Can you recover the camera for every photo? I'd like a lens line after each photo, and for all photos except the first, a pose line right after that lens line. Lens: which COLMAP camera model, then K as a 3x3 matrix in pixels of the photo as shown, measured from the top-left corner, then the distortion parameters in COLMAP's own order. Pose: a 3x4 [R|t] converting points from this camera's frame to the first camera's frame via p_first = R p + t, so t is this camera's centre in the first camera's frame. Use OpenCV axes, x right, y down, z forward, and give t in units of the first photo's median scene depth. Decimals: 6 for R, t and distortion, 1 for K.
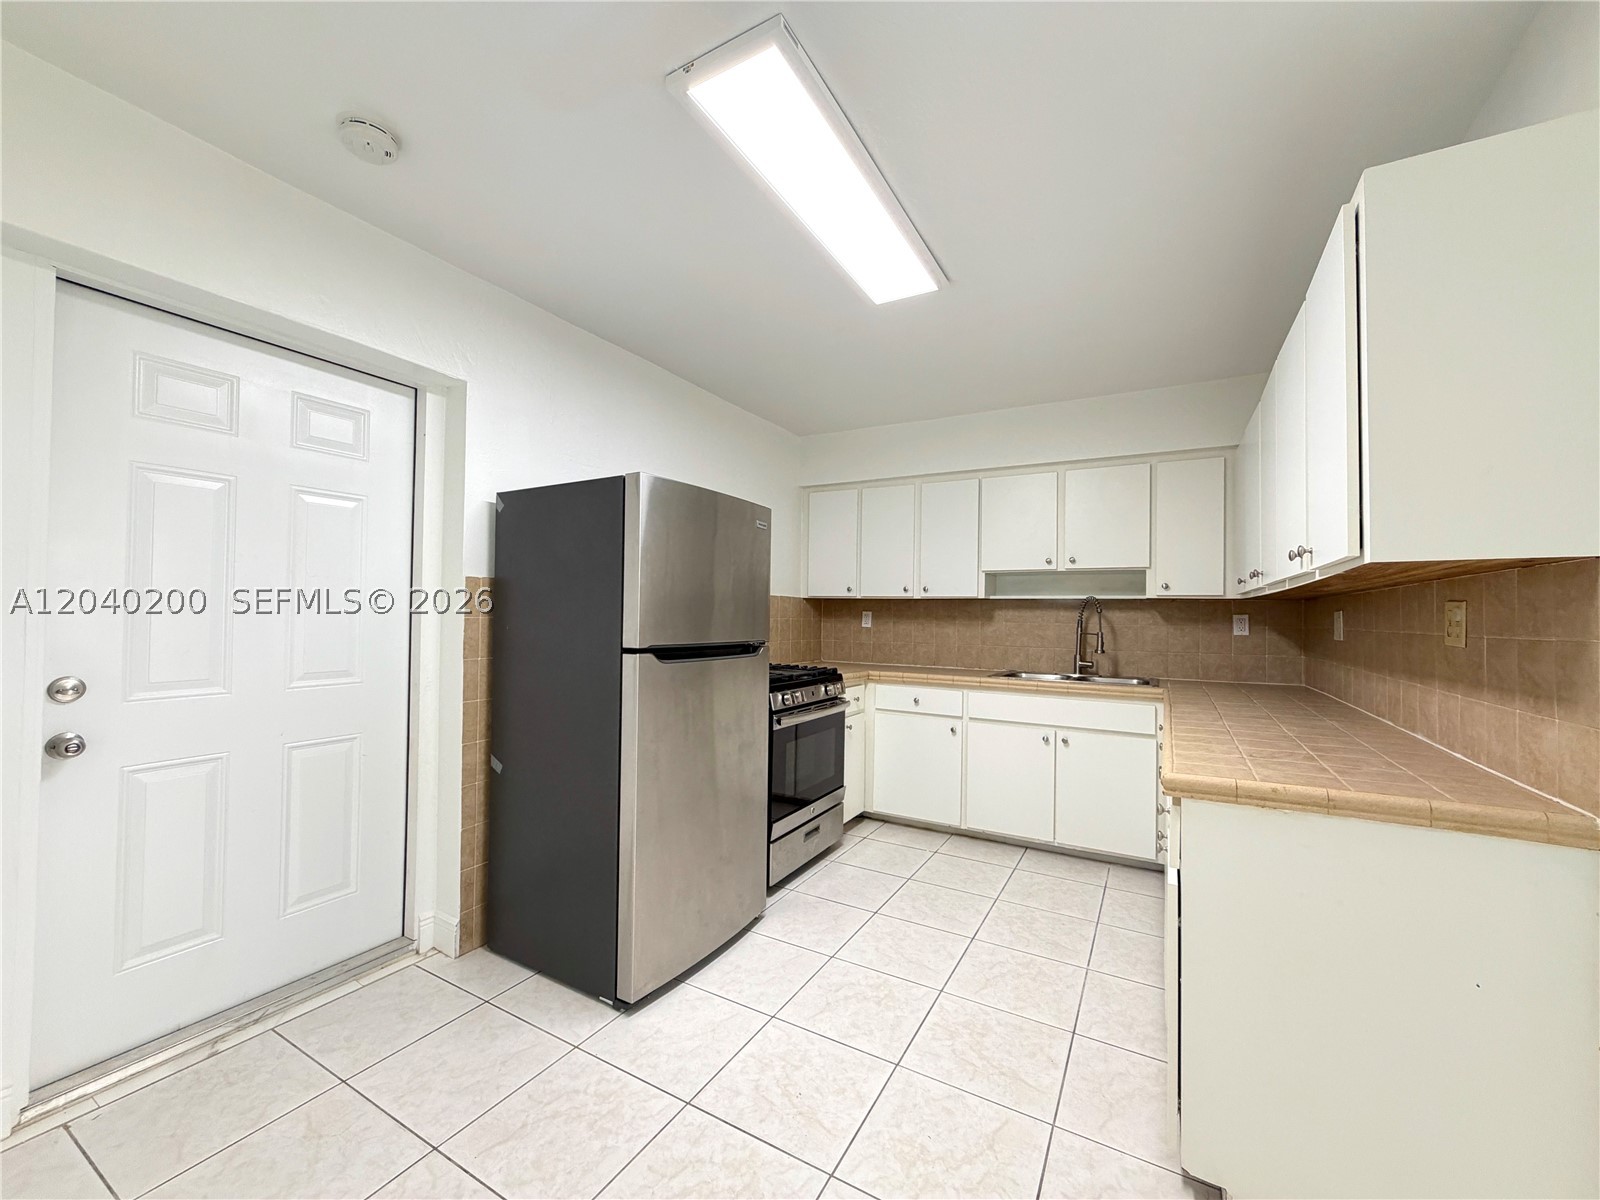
lens RADIAL K [[641.2, 0, 800.5], [0, 641.2, 603.7], [0, 0, 1]] dist [-0.000851, 0.000203]
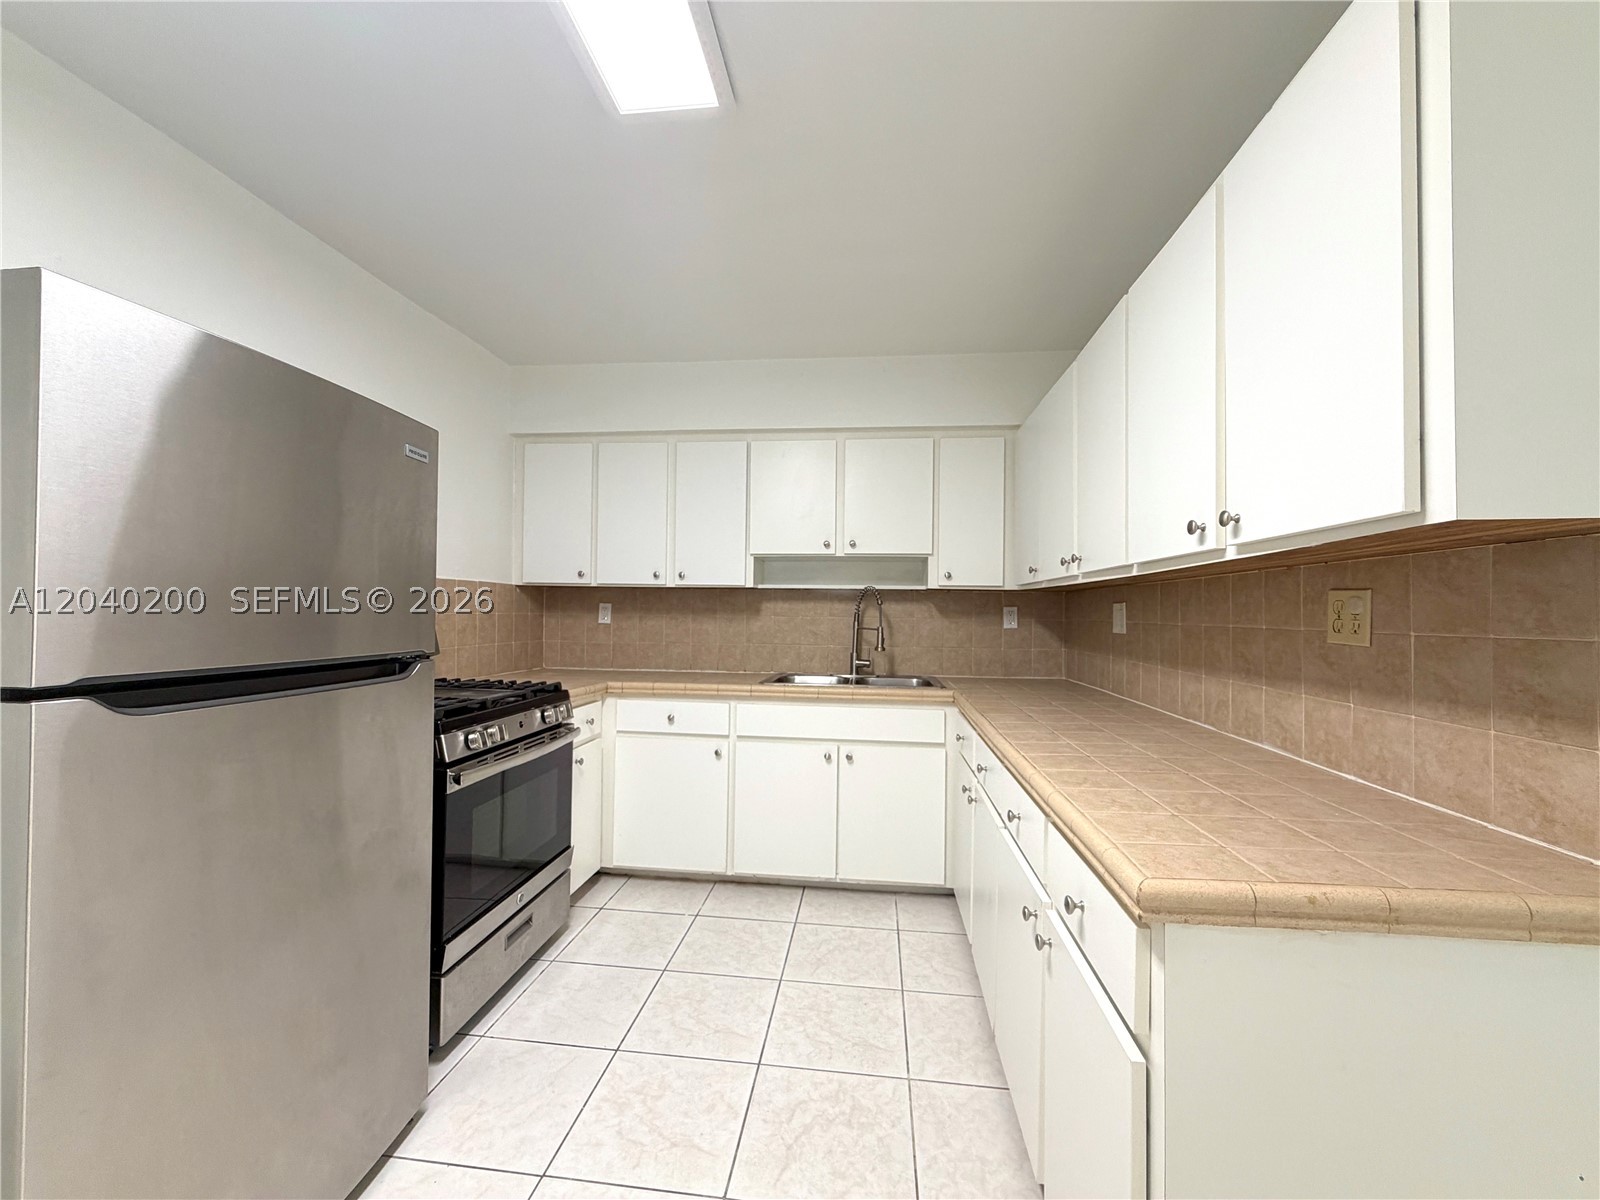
lens RADIAL K [[641.2, 0, 800.5], [0, 641.2, 603.7], [0, 0, 1]] dist [-0.000851, 0.000203]
pose [[0.921831, 0.000804, 0.387590, 0.025831], [-0.005099, 0.999936, 0.010052, 0.004401], [-0.387557, -0.011242, 0.921777, 0.237164]]
